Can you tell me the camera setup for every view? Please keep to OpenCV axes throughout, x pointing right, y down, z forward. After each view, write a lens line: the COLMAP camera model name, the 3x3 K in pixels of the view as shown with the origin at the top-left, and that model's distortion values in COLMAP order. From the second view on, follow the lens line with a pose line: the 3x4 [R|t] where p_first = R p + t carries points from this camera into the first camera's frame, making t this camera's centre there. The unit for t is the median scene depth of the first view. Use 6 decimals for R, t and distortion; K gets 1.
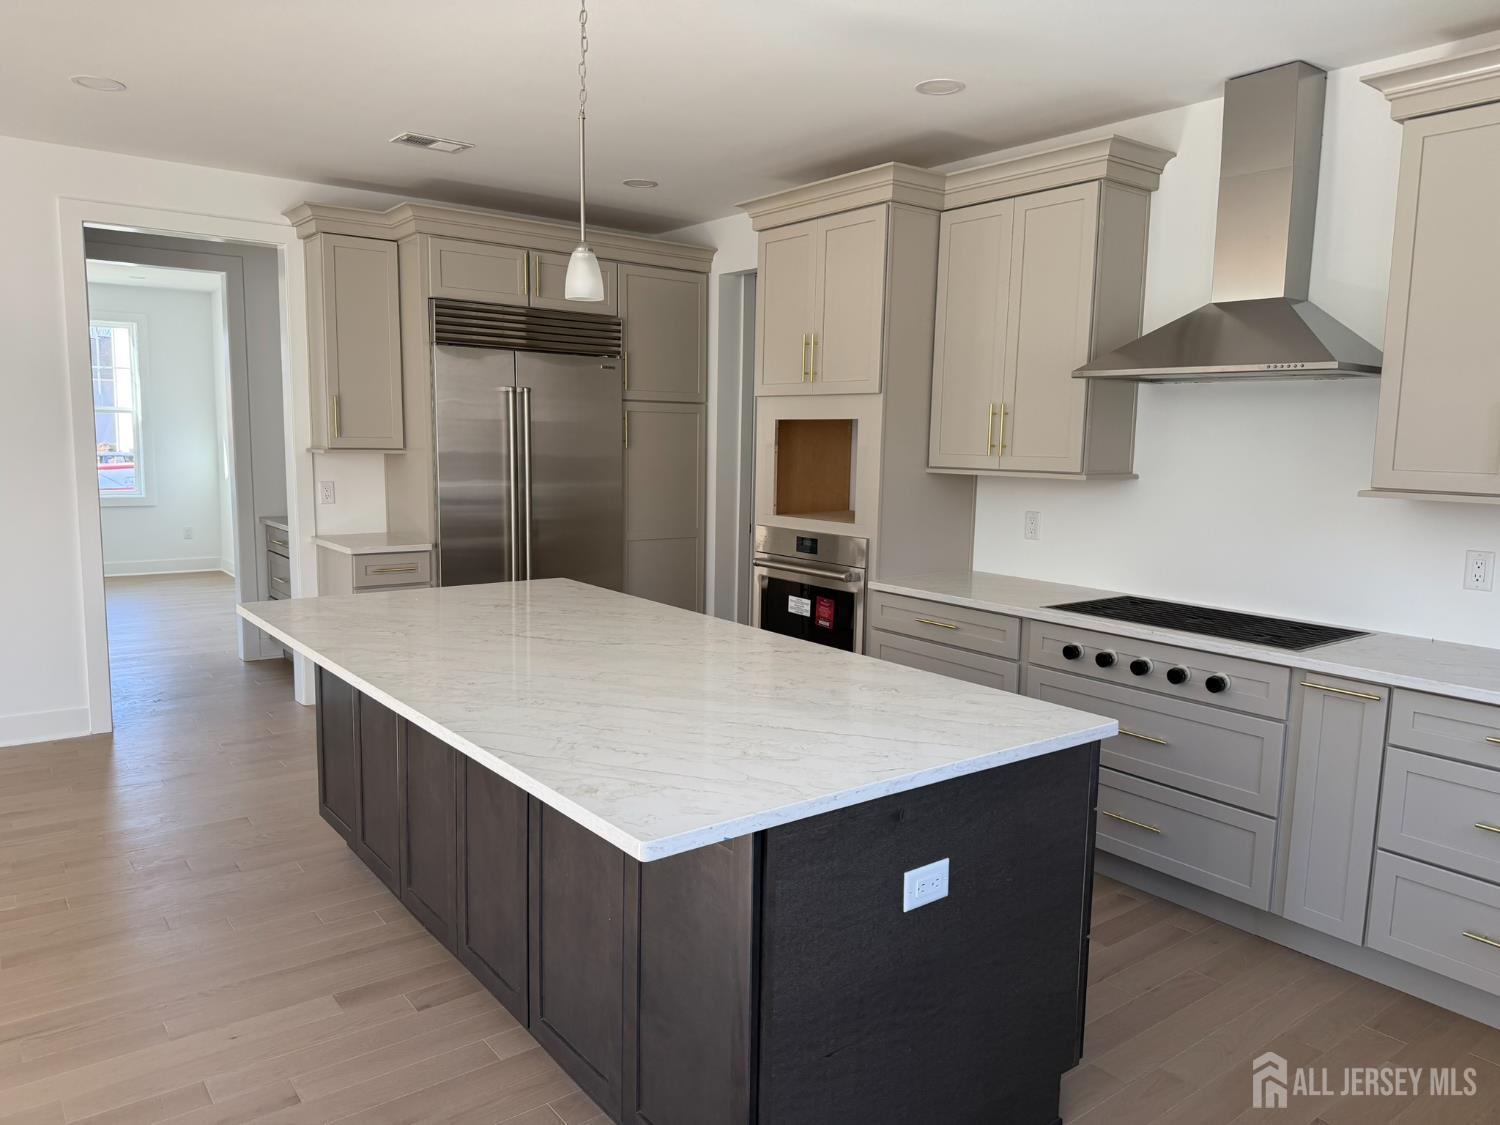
lens RADIAL K [[1046.0, 0, 750.0], [0, 1046.0, 562.5], [0, 0, 1]] dist [0.188990, -0.379632]
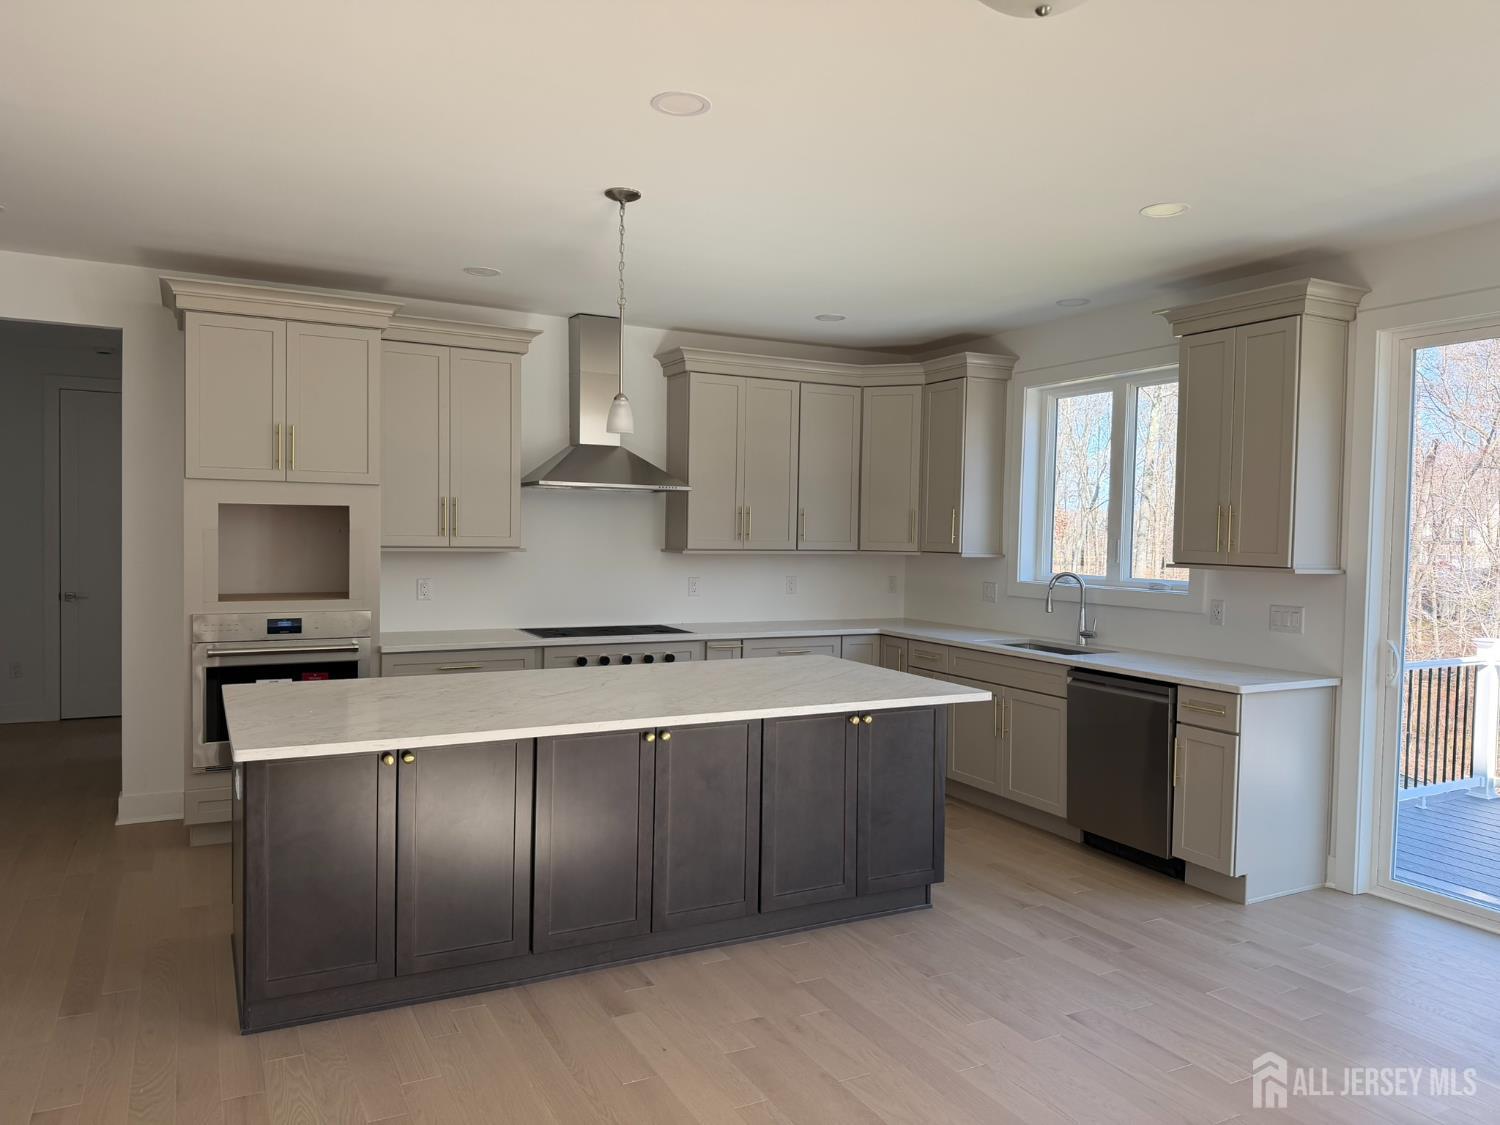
lens RADIAL K [[1046.0, 0, 750.0], [0, 1046.0, 562.5], [0, 0, 1]] dist [0.188990, -0.379632]
pose [[0.167587, -0.043588, 0.984893, -1.032731], [0.112365, 0.993356, 0.024842, -0.061934], [-0.979433, 0.106505, 0.171371, 0.431780]]
